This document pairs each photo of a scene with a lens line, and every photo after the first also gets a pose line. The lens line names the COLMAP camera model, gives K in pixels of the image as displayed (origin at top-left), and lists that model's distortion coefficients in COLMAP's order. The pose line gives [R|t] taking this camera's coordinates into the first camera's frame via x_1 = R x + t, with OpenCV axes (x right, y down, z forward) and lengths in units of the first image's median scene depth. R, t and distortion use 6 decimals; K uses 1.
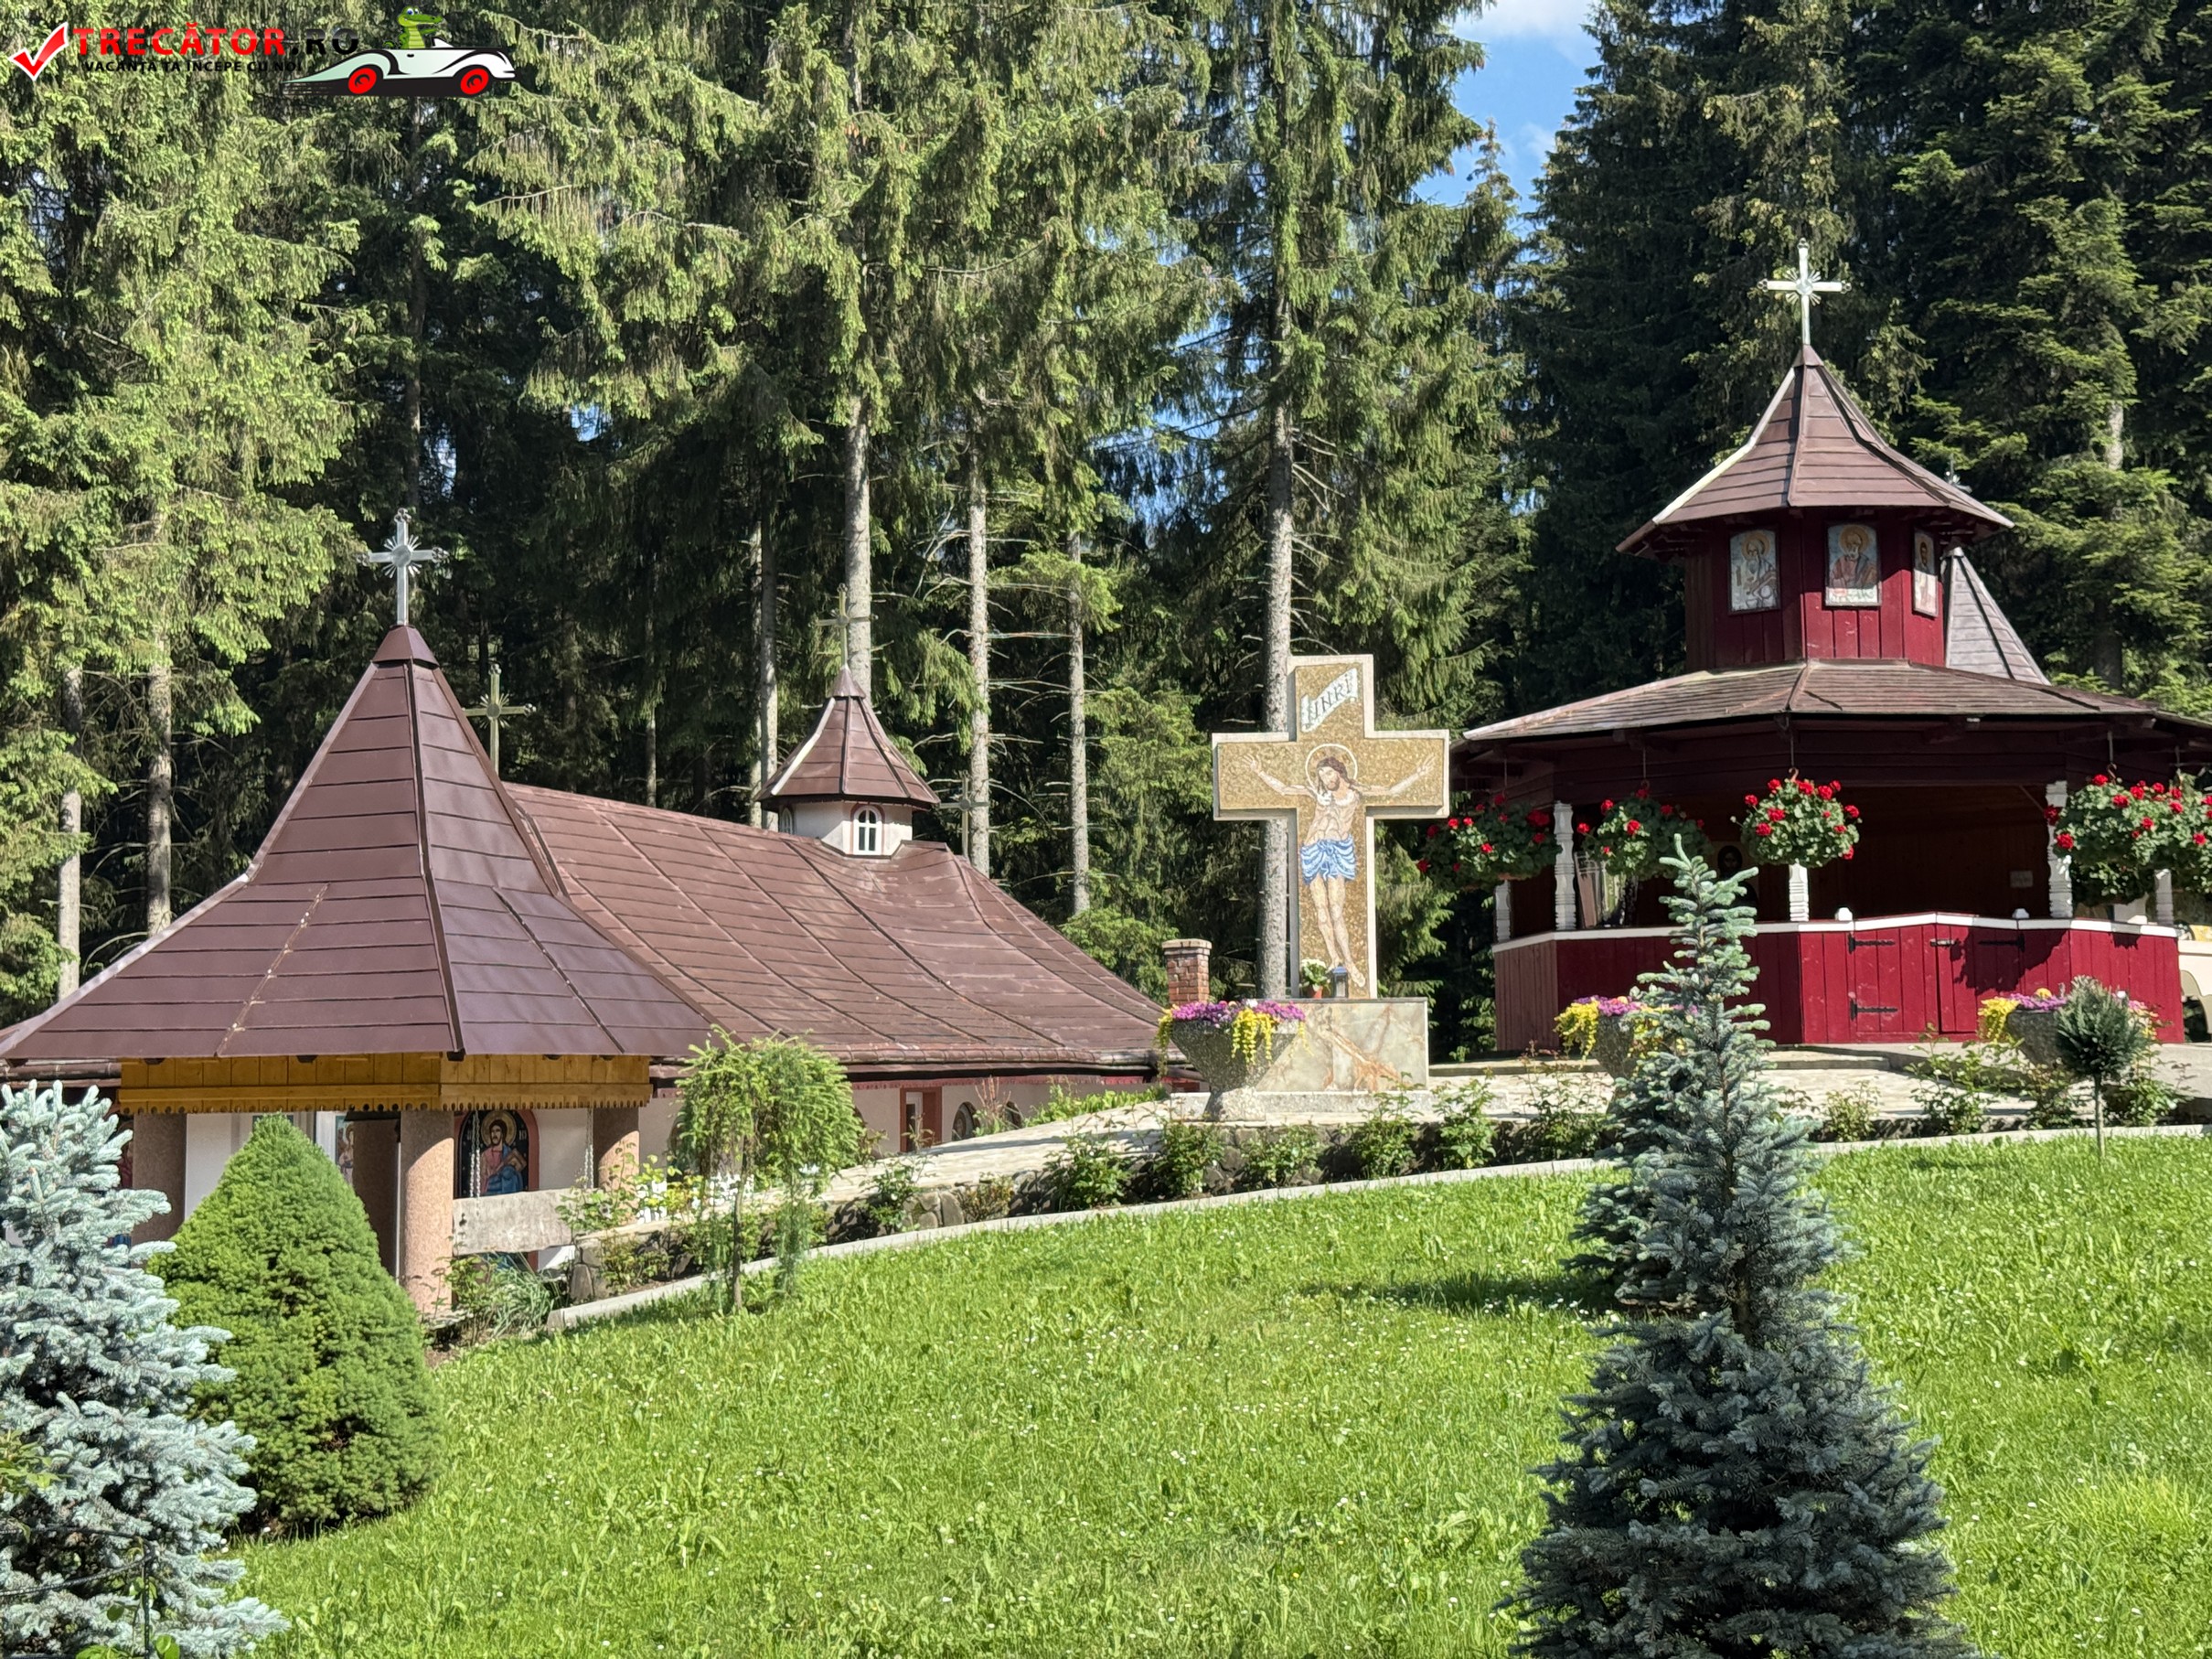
lens RADIAL K [[3059.1, 0, 1110.5], [0, 3059.1, 842.8], [0, 0, 1]] dist [0.177141, -0.287987]
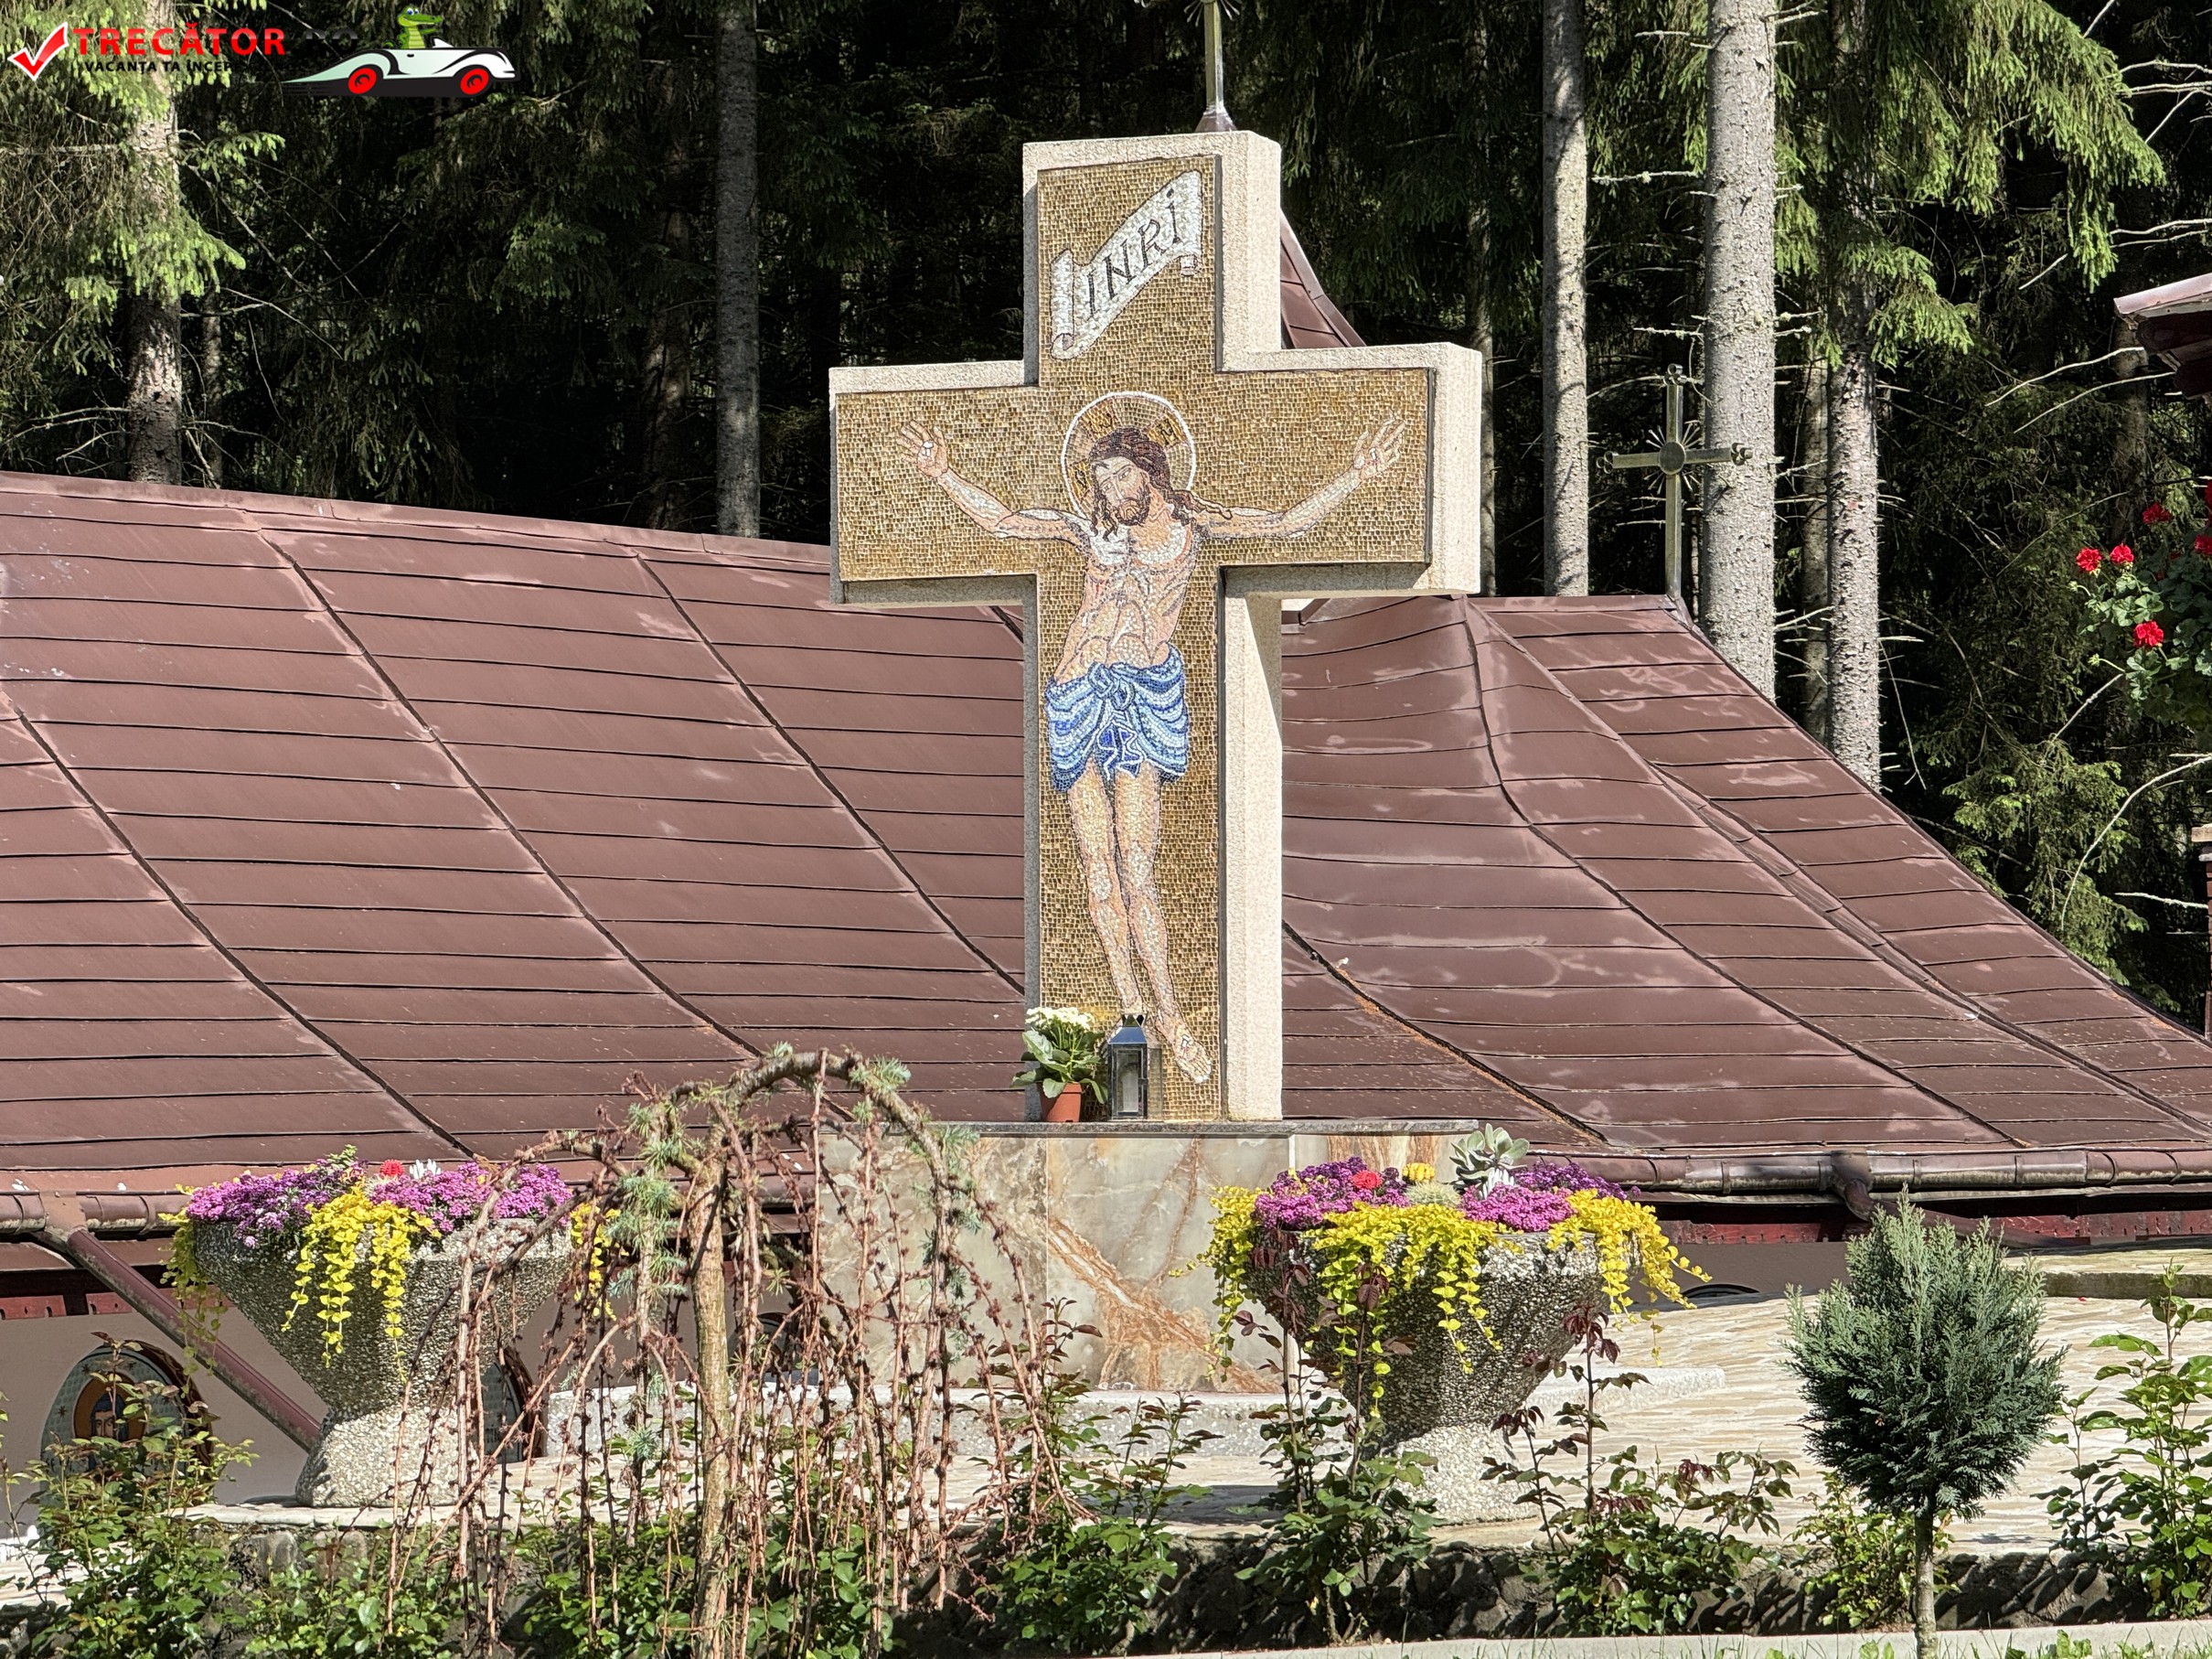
lens RADIAL K [[7744.8, 0, 1104.7], [0, 7744.8, 750.4], [0, 0, 1]] dist [0.190134, 1.970932]
pose [[0.941158, -0.006939, -0.337895, 0.369487], [0.020700, 0.999096, 0.037139, -0.024169], [0.337332, -0.041949, 0.940451, 0.161795]]
